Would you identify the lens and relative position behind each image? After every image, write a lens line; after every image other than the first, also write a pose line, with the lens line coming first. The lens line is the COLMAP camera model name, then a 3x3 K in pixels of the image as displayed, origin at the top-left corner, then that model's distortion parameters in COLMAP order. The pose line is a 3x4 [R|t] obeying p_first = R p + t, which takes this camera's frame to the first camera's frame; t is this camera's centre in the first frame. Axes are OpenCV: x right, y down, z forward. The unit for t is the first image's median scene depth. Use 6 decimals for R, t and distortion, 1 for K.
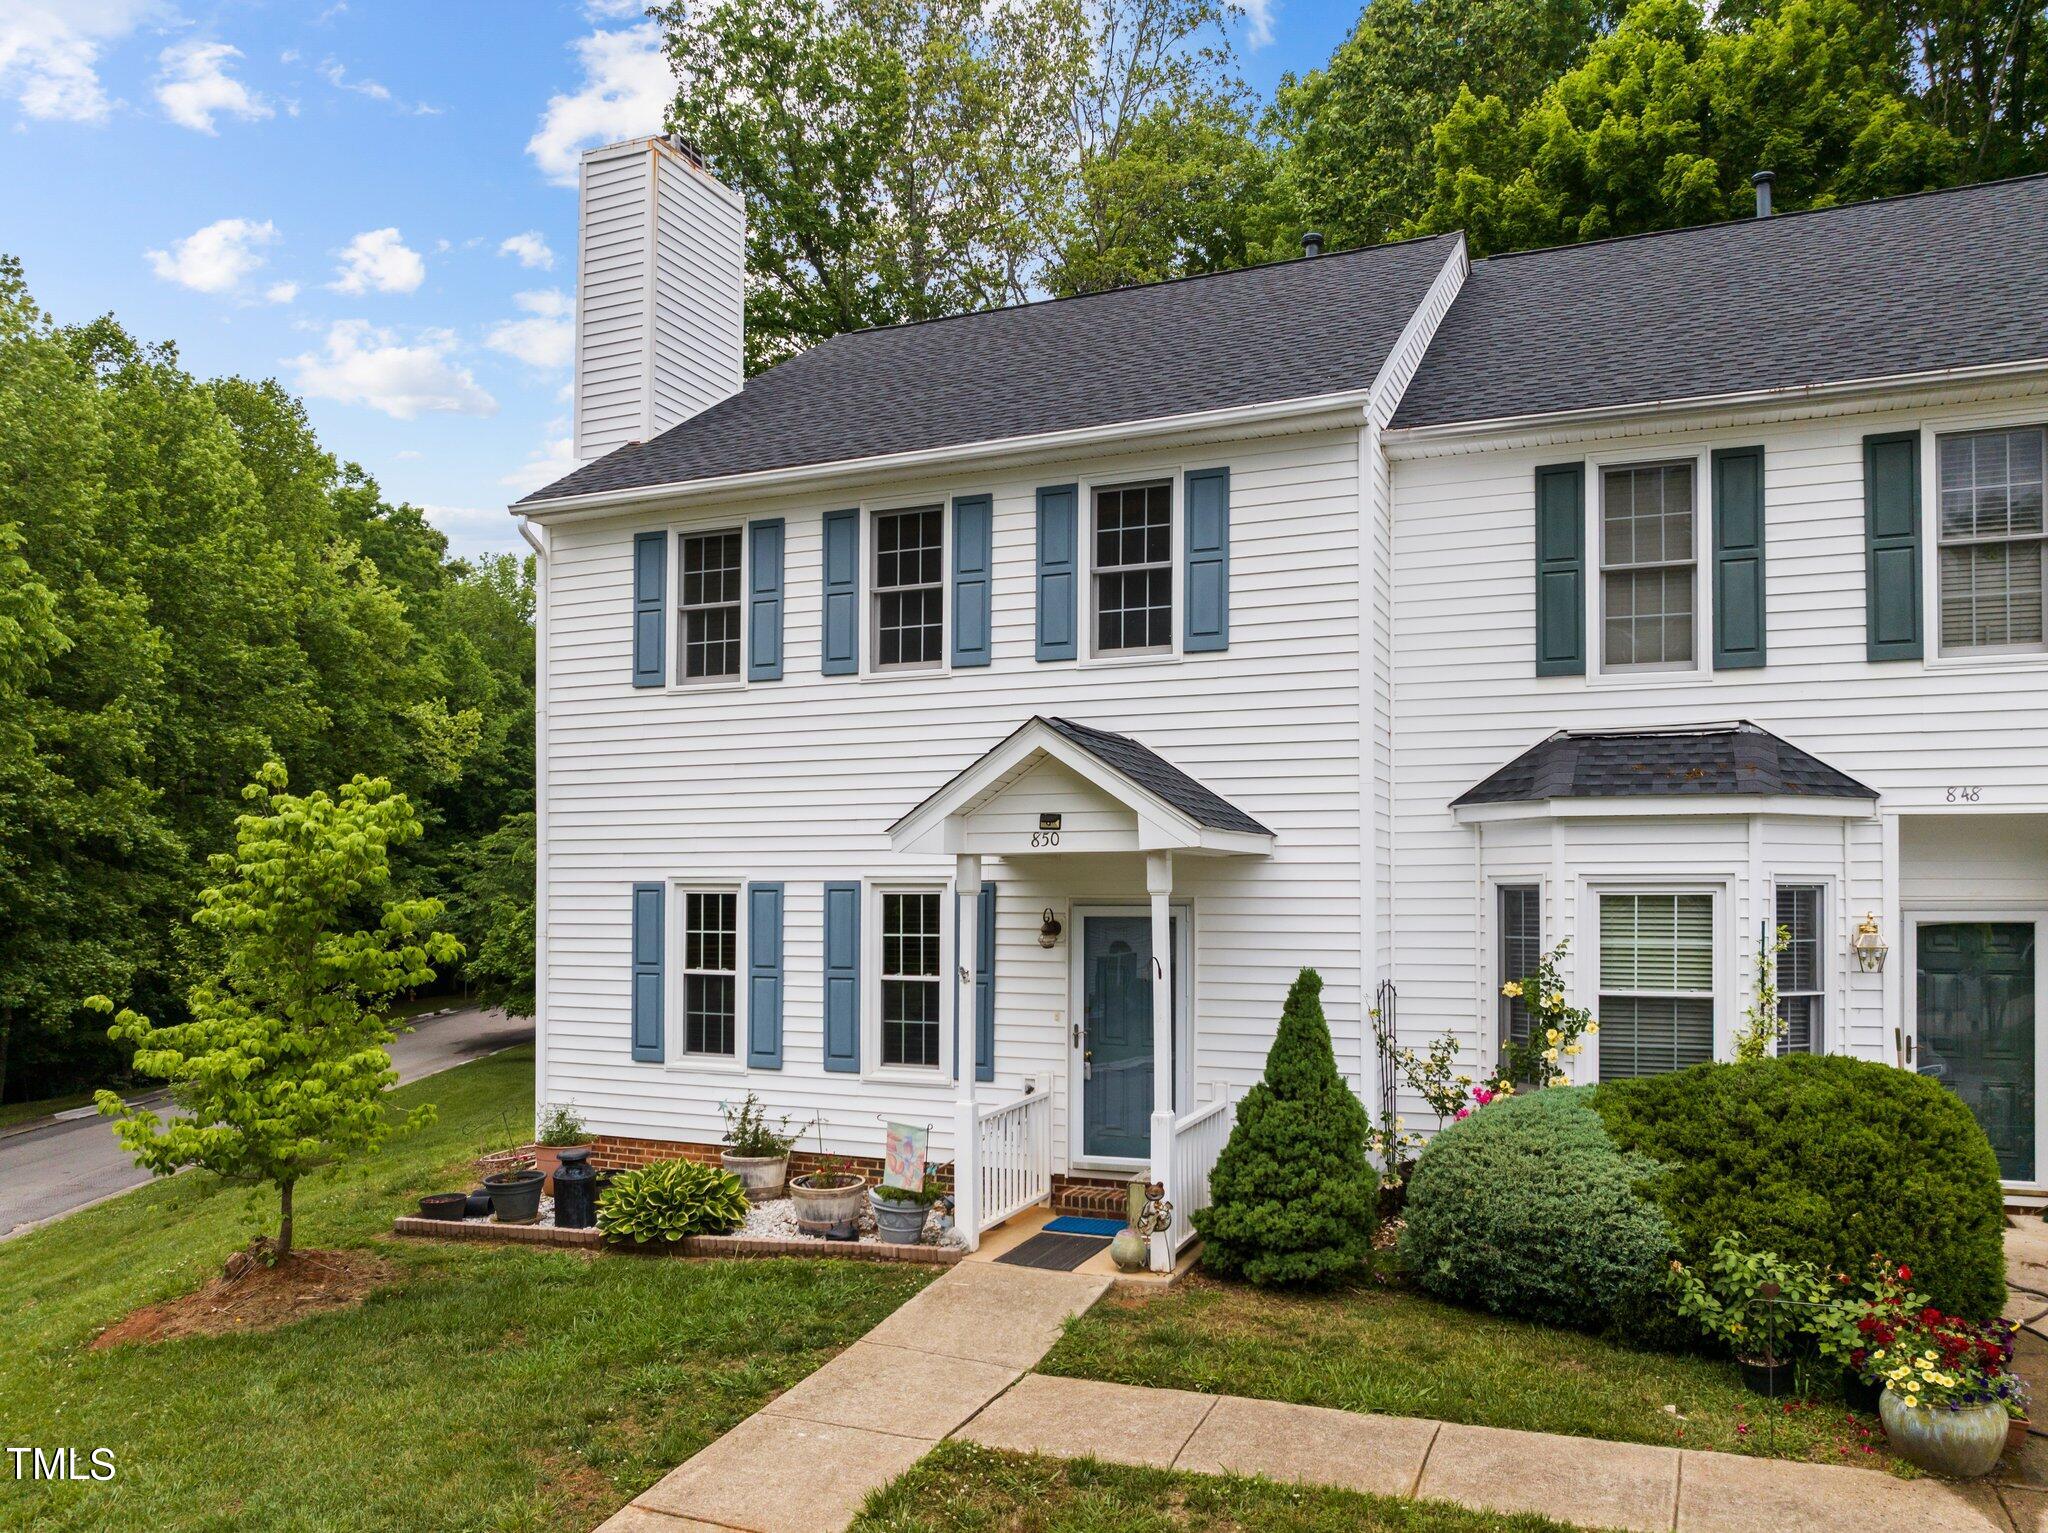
lens RADIAL K [[1498.3, 0, 1013.1], [0, 1498.3, 858.0], [0, 0, 1]] dist [-0.025060, -0.004853]
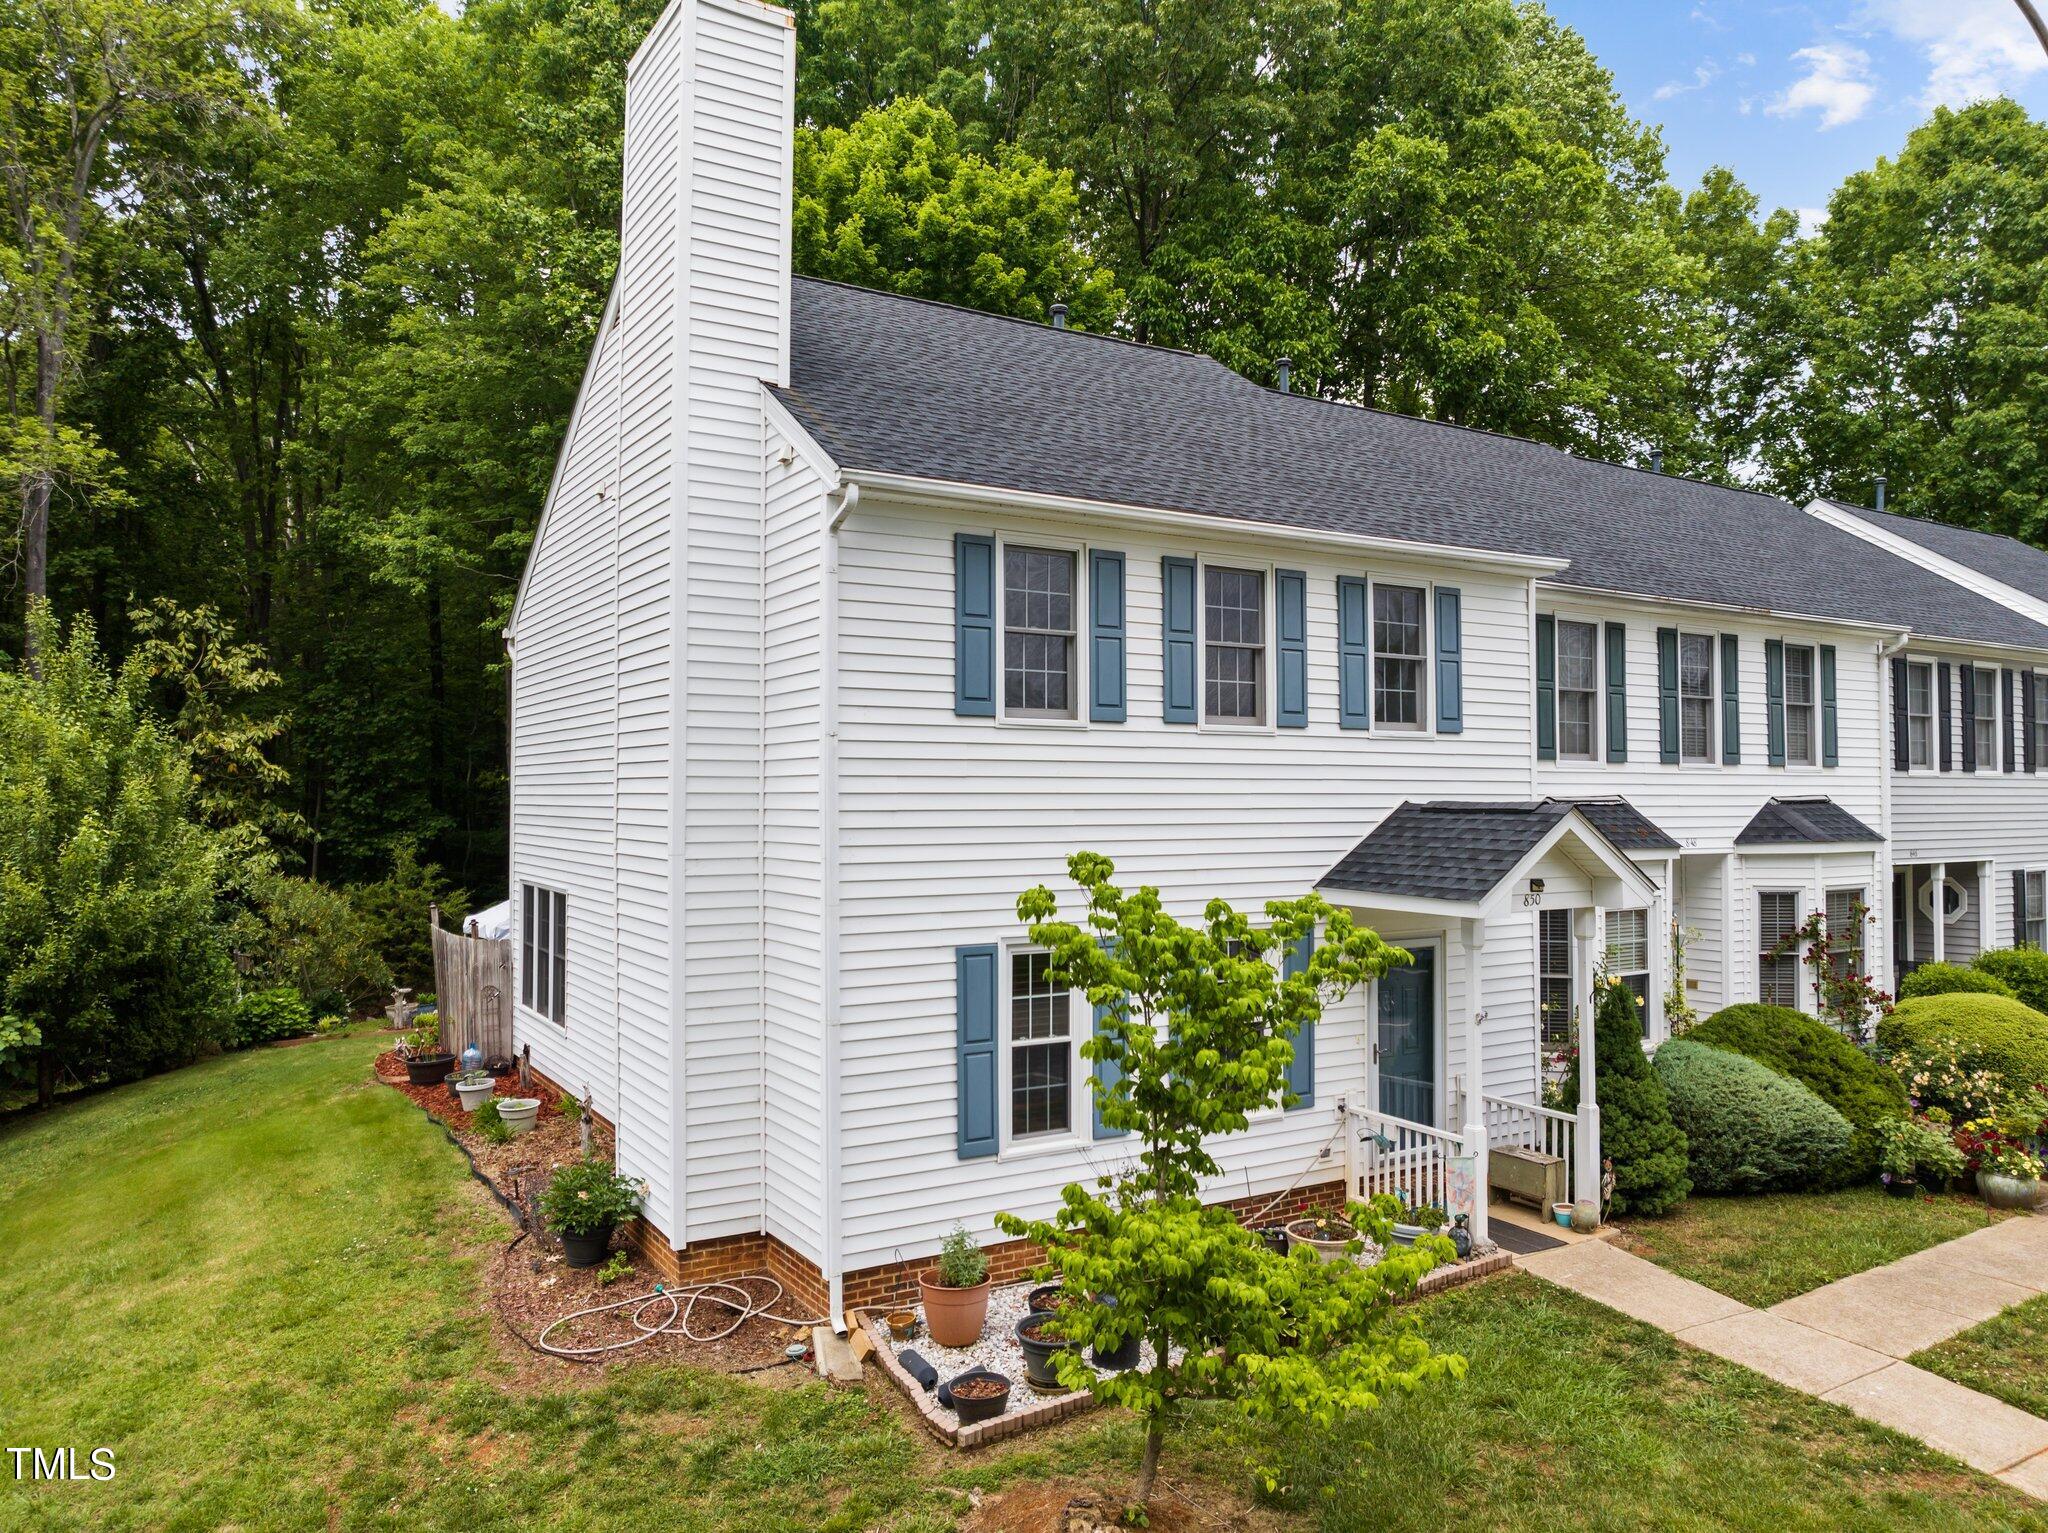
lens RADIAL K [[1458.0, 0, 1029.8], [0, 1458.0, 739.3], [0, 0, 1]] dist [-0.039239, 0.000320]
pose [[0.574521, 0.030664, 0.817915, -1.054395], [-0.017788, 0.999530, -0.024979, -0.094238], [-0.818297, -0.000198, 0.574796, 0.577445]]
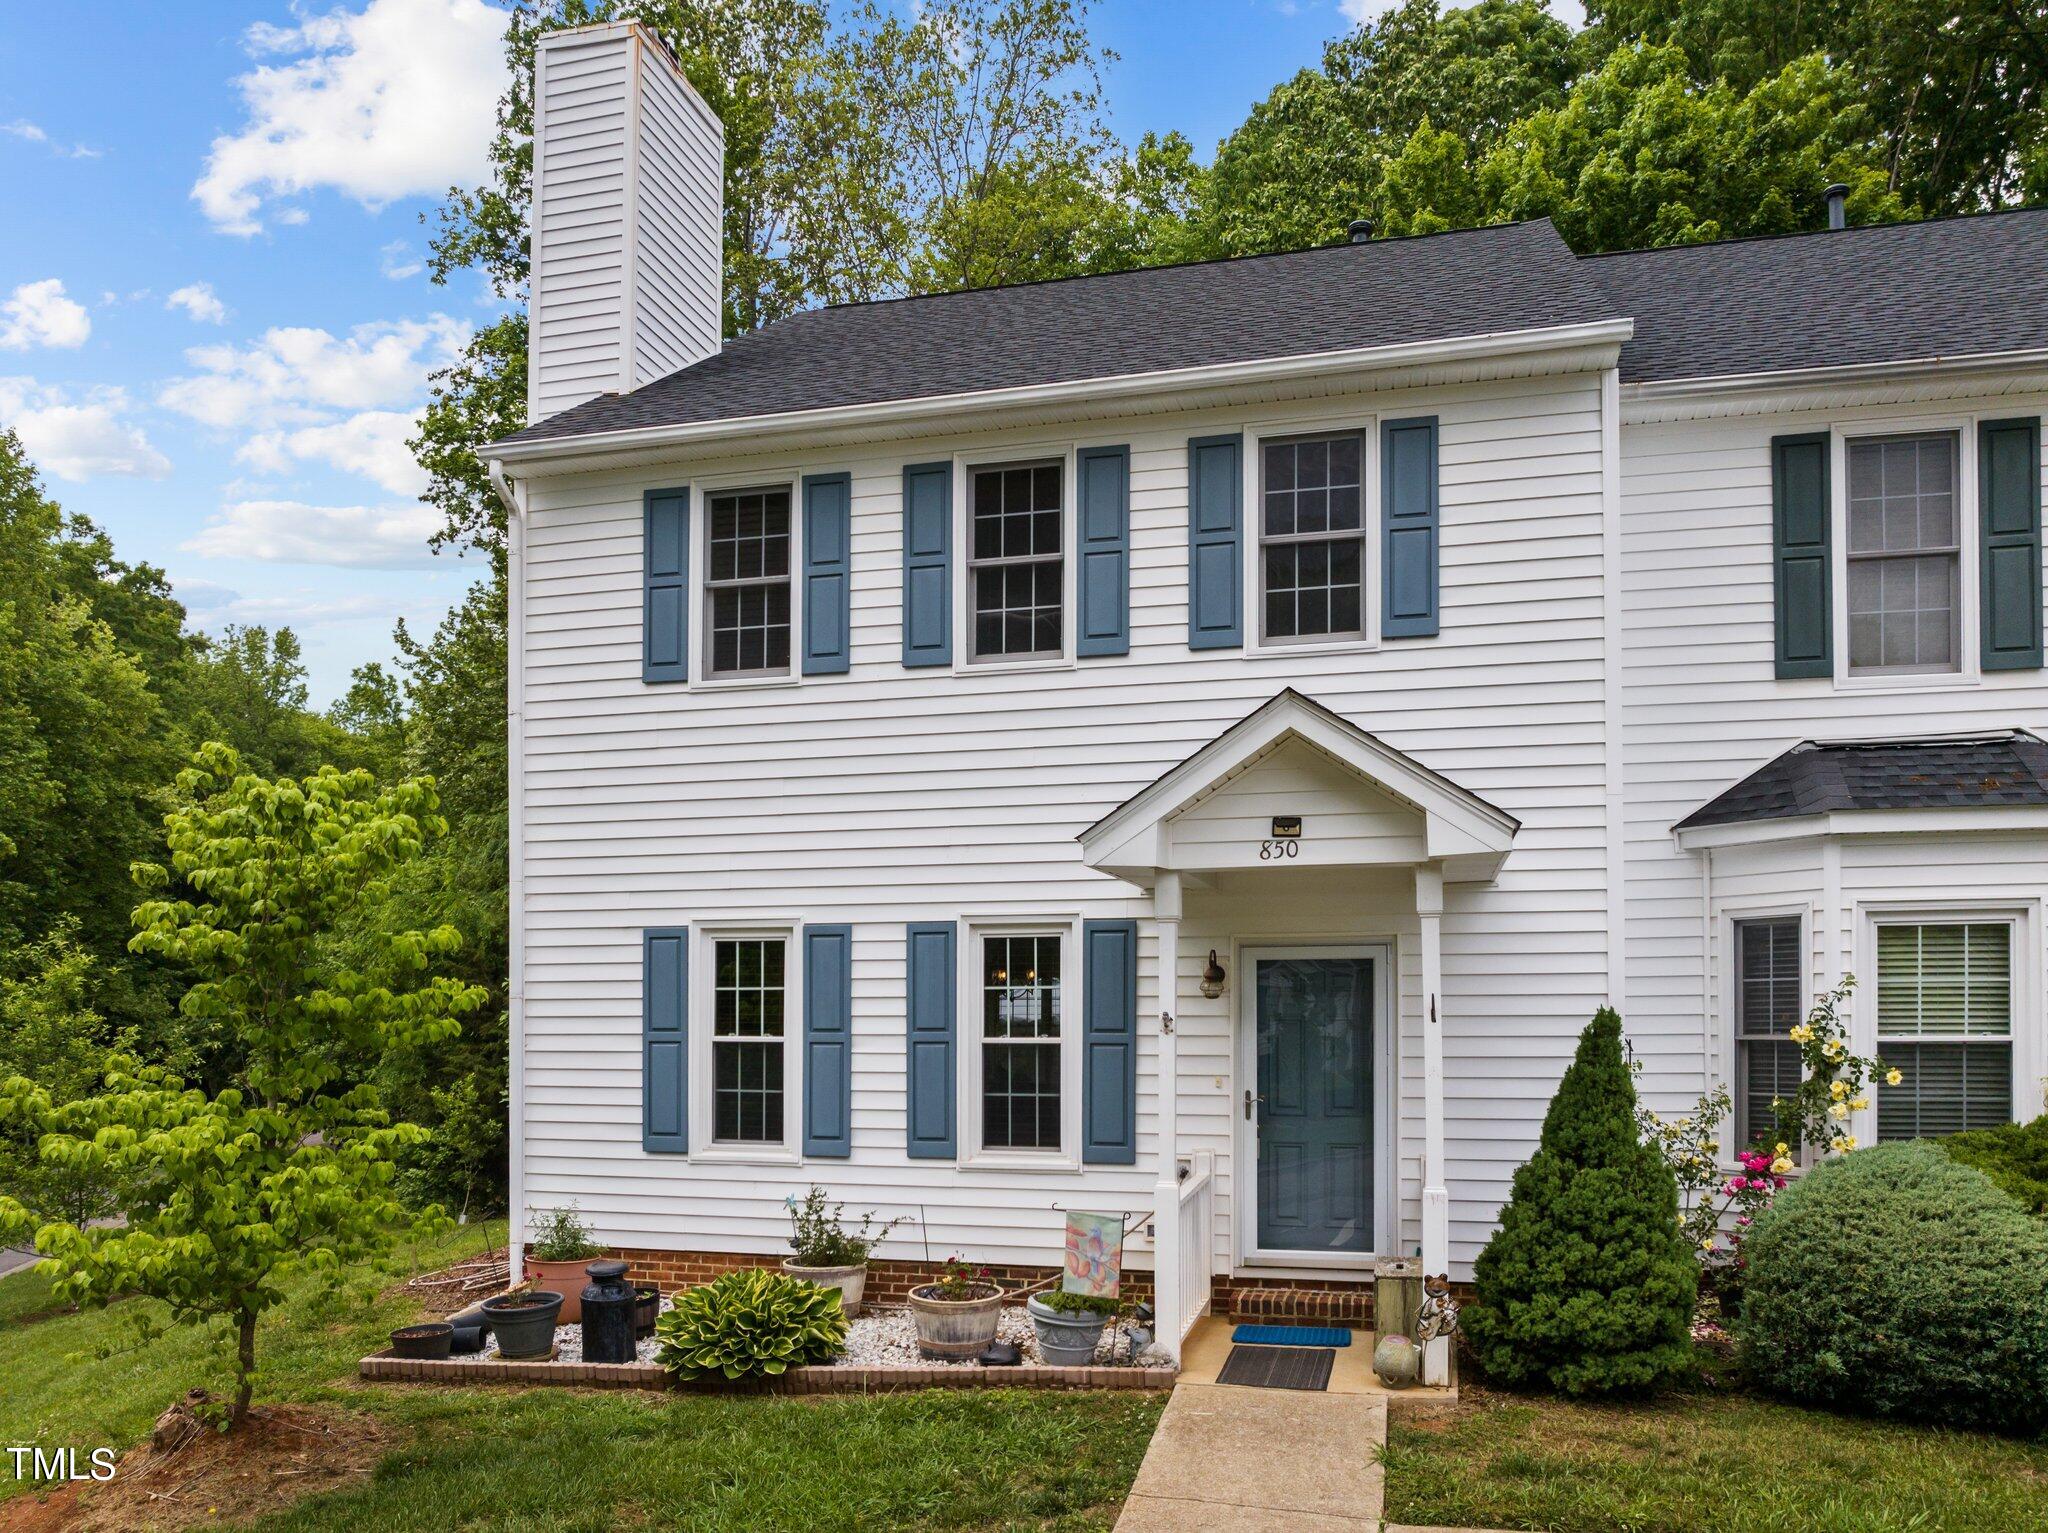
lens RADIAL K [[1542.4, 0, 1026.1], [0, 1542.4, 975.9], [0, 0, 1]] dist [-0.036598, 0.006296]
pose [[0.988044, -0.000910, 0.154168, -0.209241], [0.000652, 0.999998, 0.001720, 0.047184], [-0.154169, -0.001599, 0.988043, 0.188104]]
